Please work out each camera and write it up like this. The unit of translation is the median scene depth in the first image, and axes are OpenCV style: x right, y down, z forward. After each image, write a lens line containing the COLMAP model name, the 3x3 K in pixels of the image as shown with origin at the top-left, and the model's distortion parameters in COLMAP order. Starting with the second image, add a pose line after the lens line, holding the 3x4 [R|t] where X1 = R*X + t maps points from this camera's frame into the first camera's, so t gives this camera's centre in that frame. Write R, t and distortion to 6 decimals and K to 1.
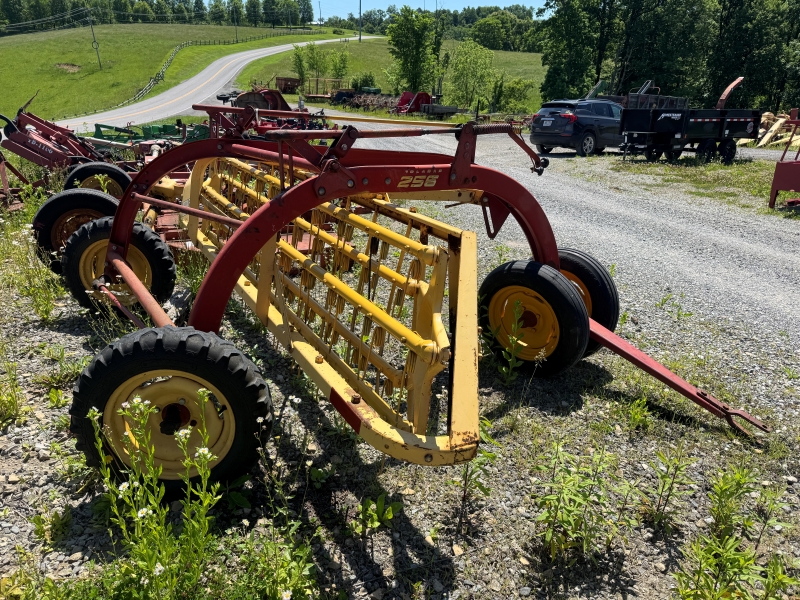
lens RADIAL K [[520.0, 0, 396.5], [0, 520.0, 290.5], [0, 0, 1]] dist [0.081258, -0.049154]
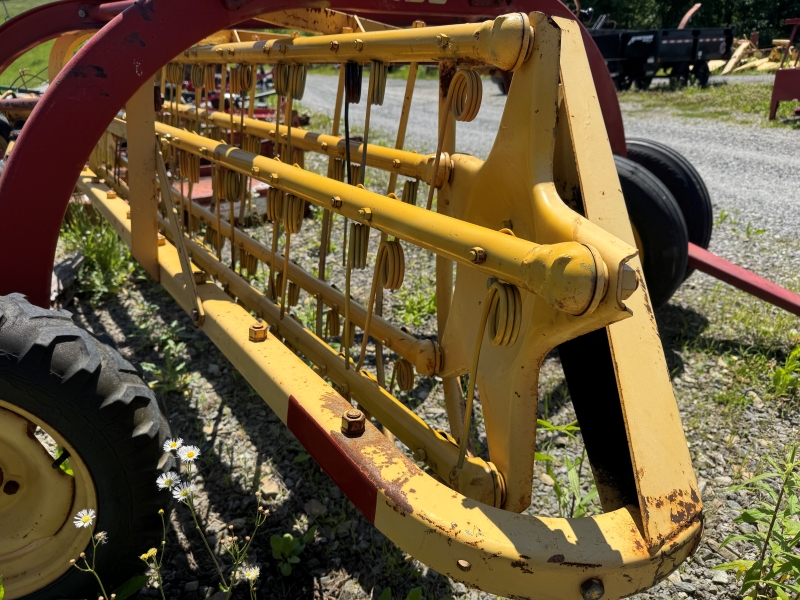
lens RADIAL K [[557.9, 0, 391.5], [0, 557.9, 297.5], [0, 0, 1]] dist [0.087586, -0.136864]
pose [[0.994988, -0.088217, 0.047078, -0.040896], [0.084290, 0.993246, 0.079739, 0.056489], [-0.053794, -0.075371, 0.995703, 0.397339]]
